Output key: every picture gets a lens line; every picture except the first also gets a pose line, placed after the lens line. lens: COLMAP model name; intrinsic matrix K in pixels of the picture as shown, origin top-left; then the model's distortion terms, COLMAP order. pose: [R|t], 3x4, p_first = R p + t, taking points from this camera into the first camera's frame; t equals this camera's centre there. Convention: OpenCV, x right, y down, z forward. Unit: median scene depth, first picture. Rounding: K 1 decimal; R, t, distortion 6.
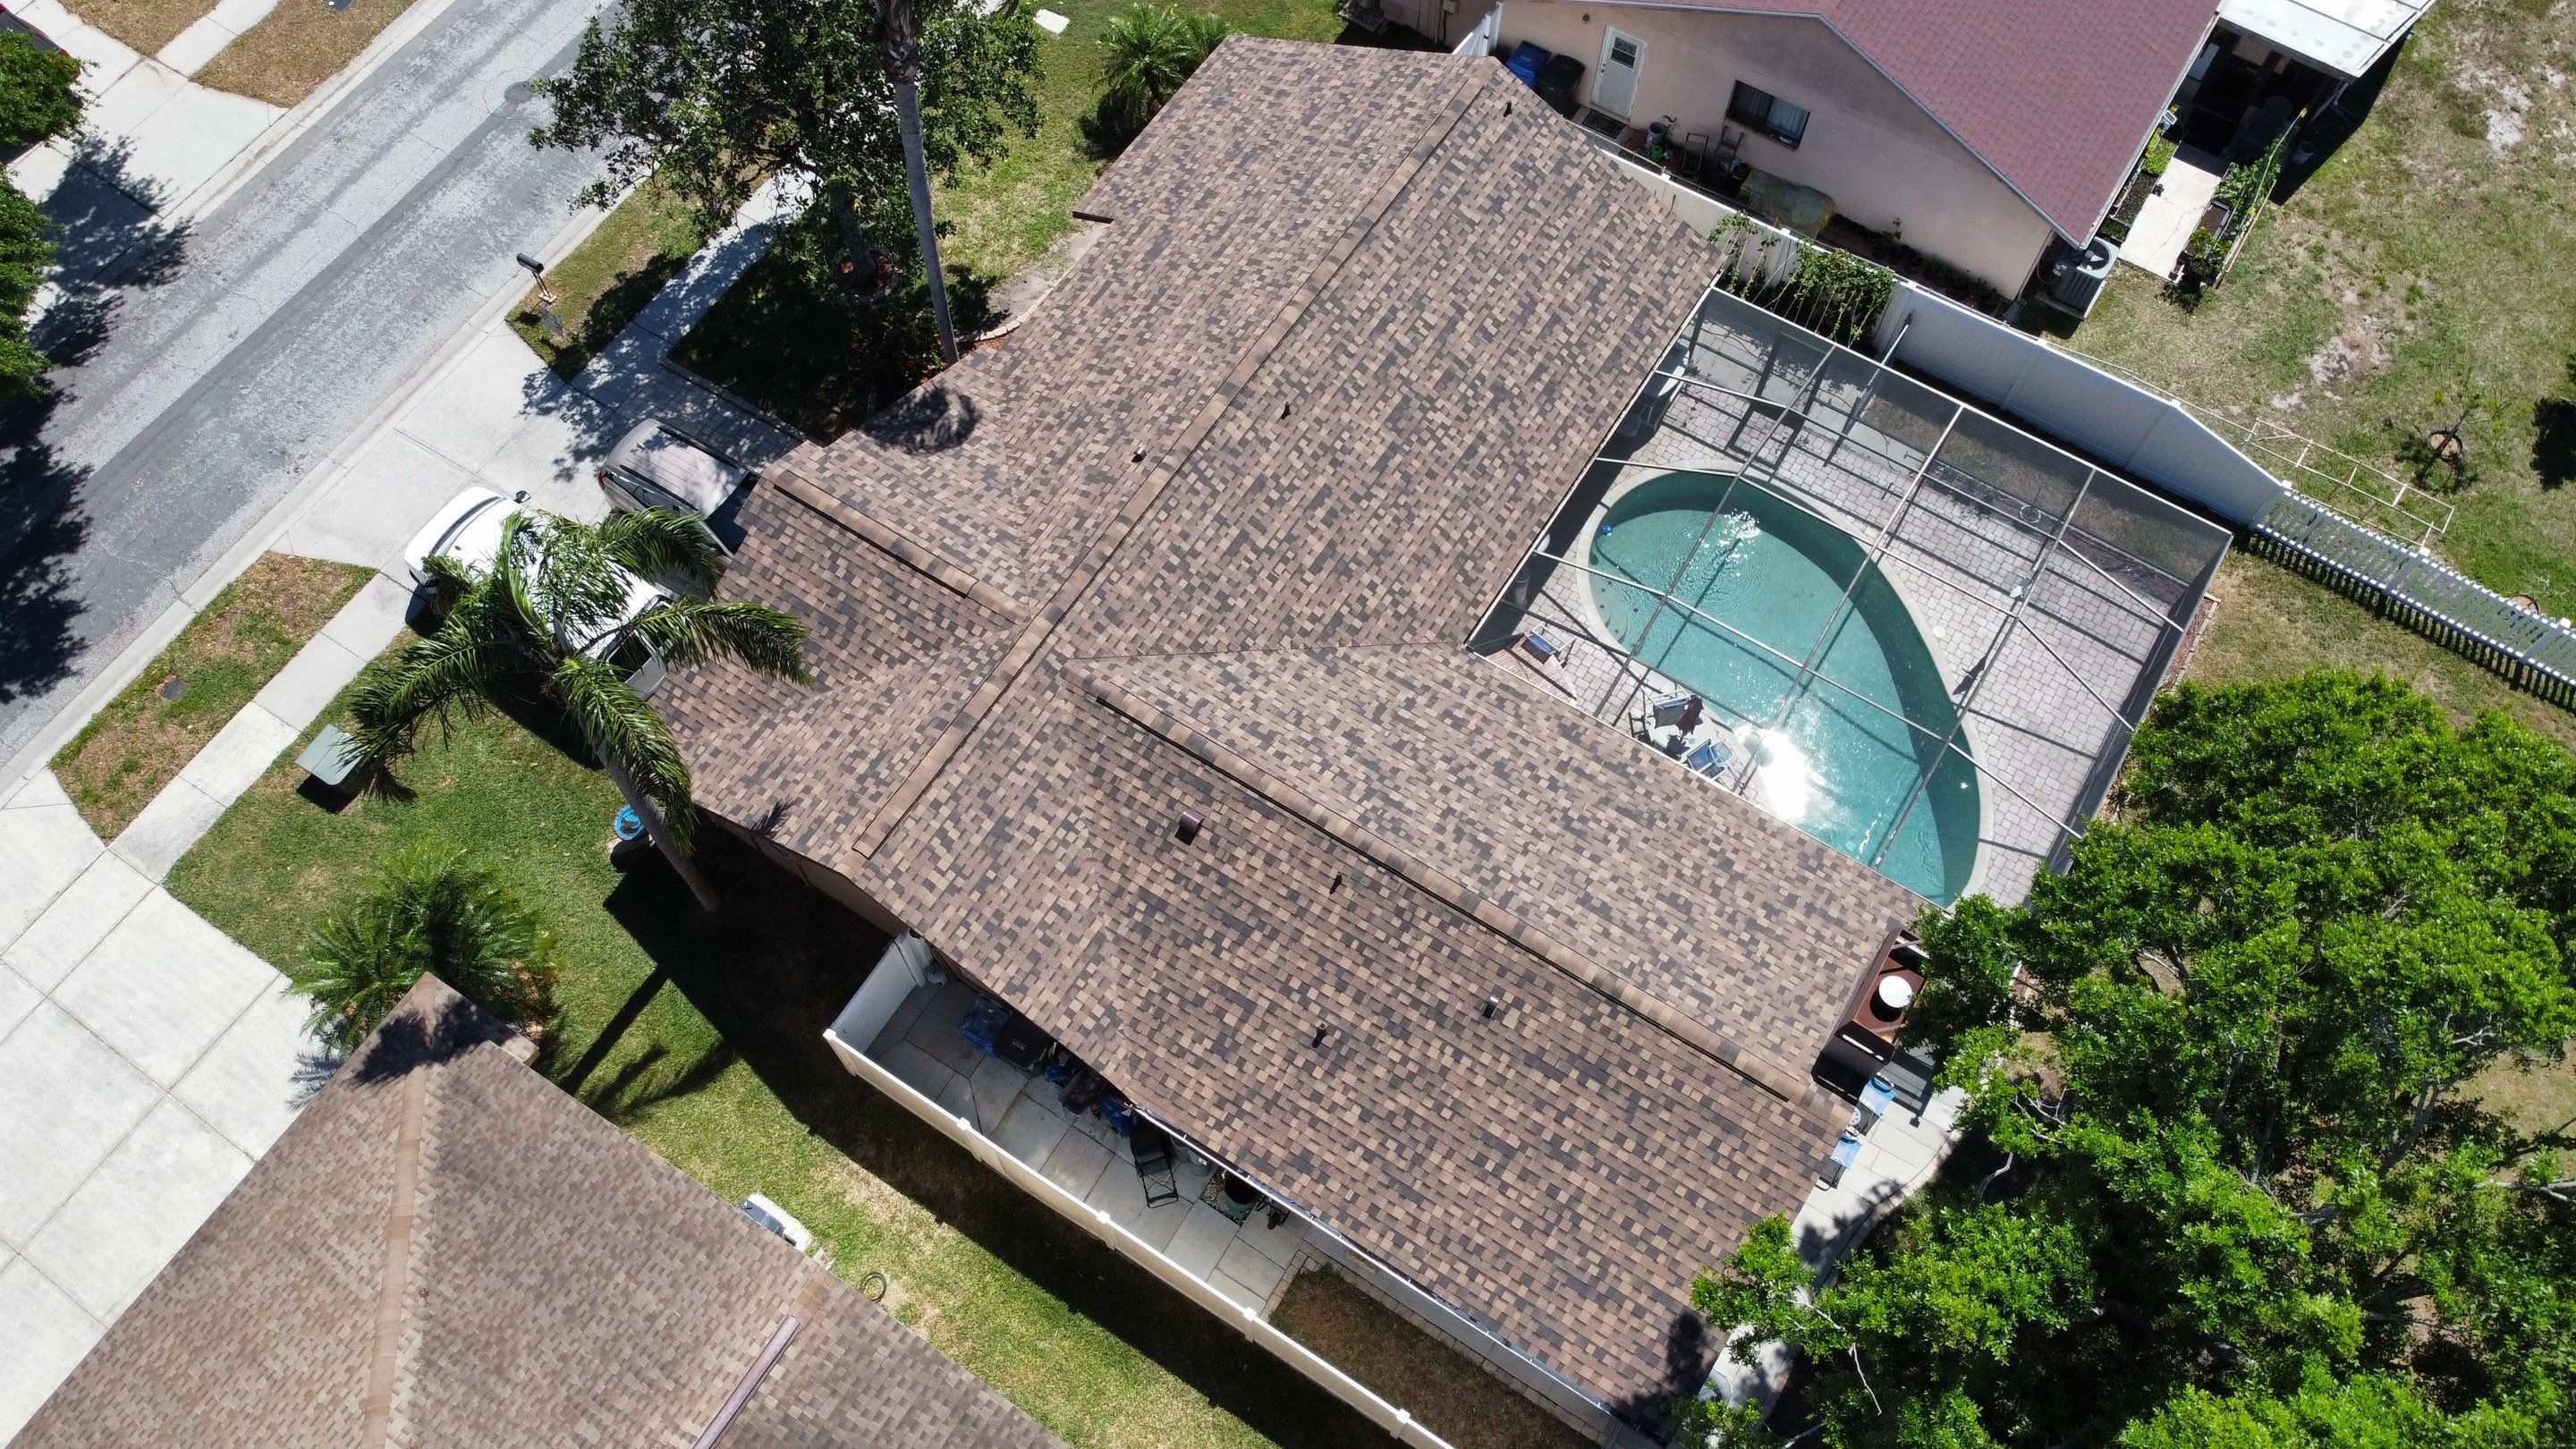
lens RADIAL K [[1932.5, 0, 1242.5], [0, 1932.5, 694.3], [0, 0, 1]] dist [0.012101, -0.027290]
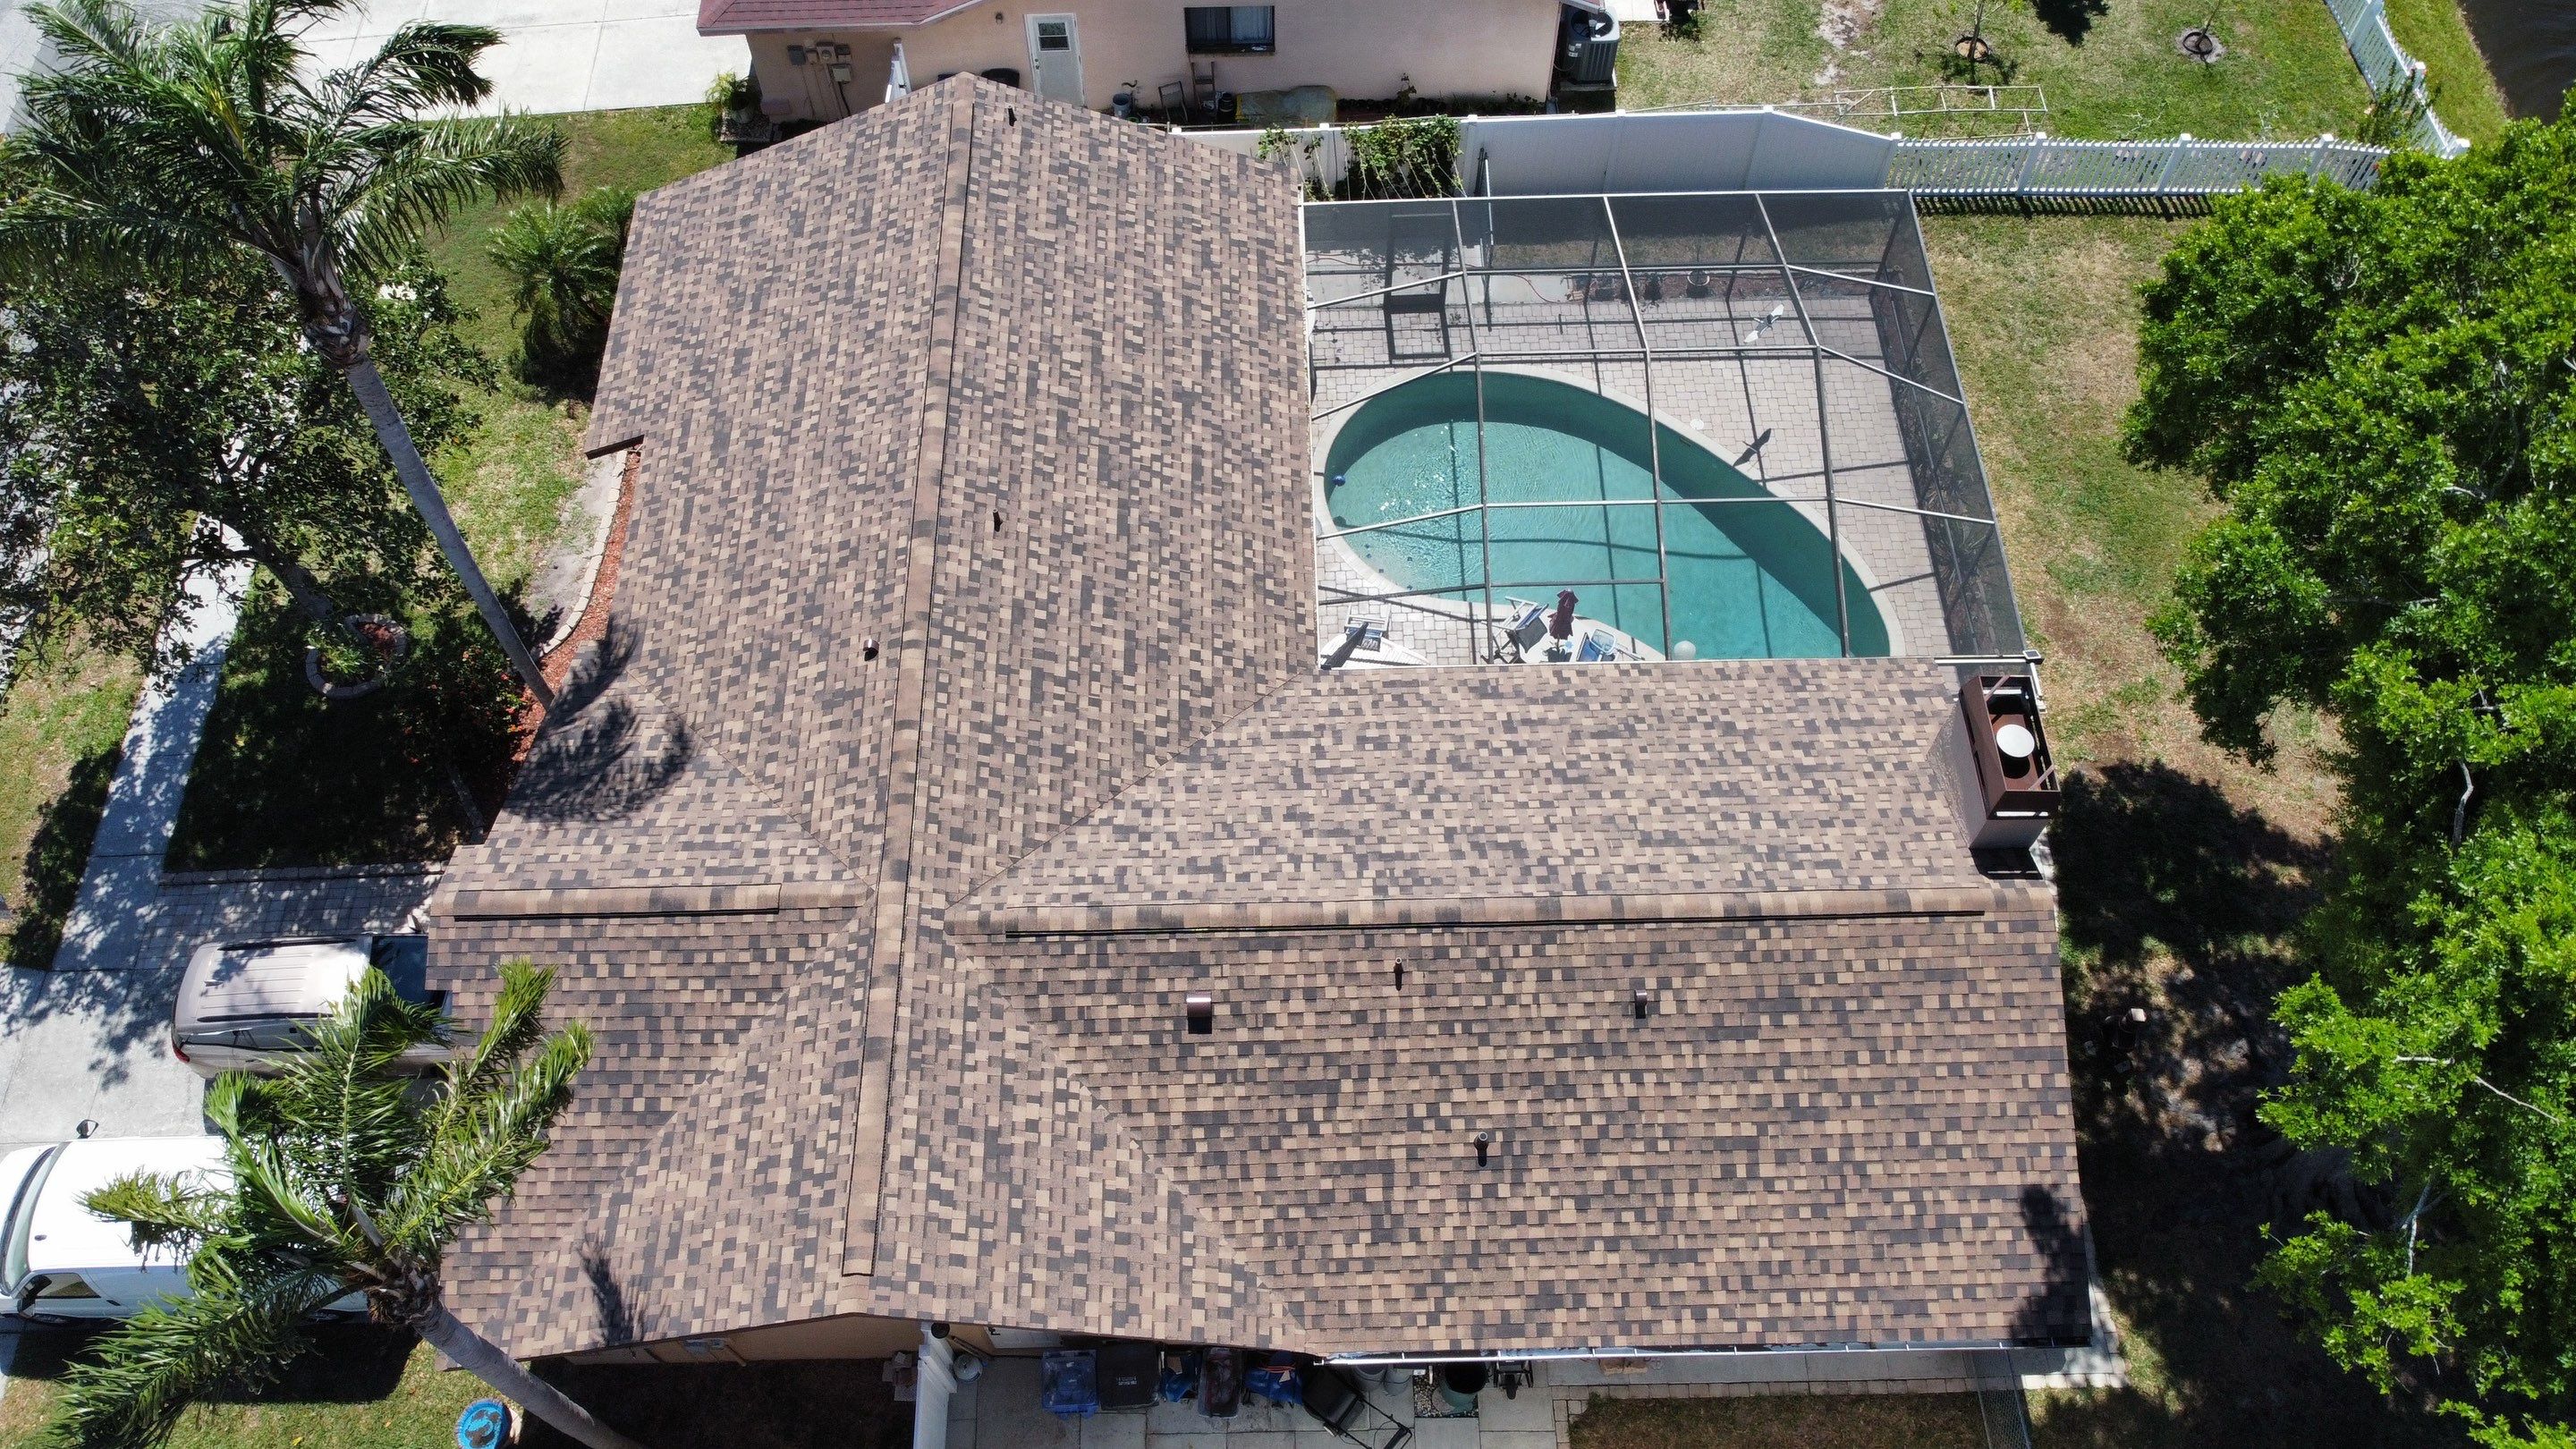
lens RADIAL K [[1932.5, 0, 1240.6], [0, 1932.5, 701.2], [0, 0, 1]] dist [0.012101, -0.027290]
pose [[0.832345, -0.478617, 0.279512, -0.160970], [0.497527, 0.867440, 0.003784, -0.033431], [-0.244271, 0.135915, 0.960135, 0.208764]]
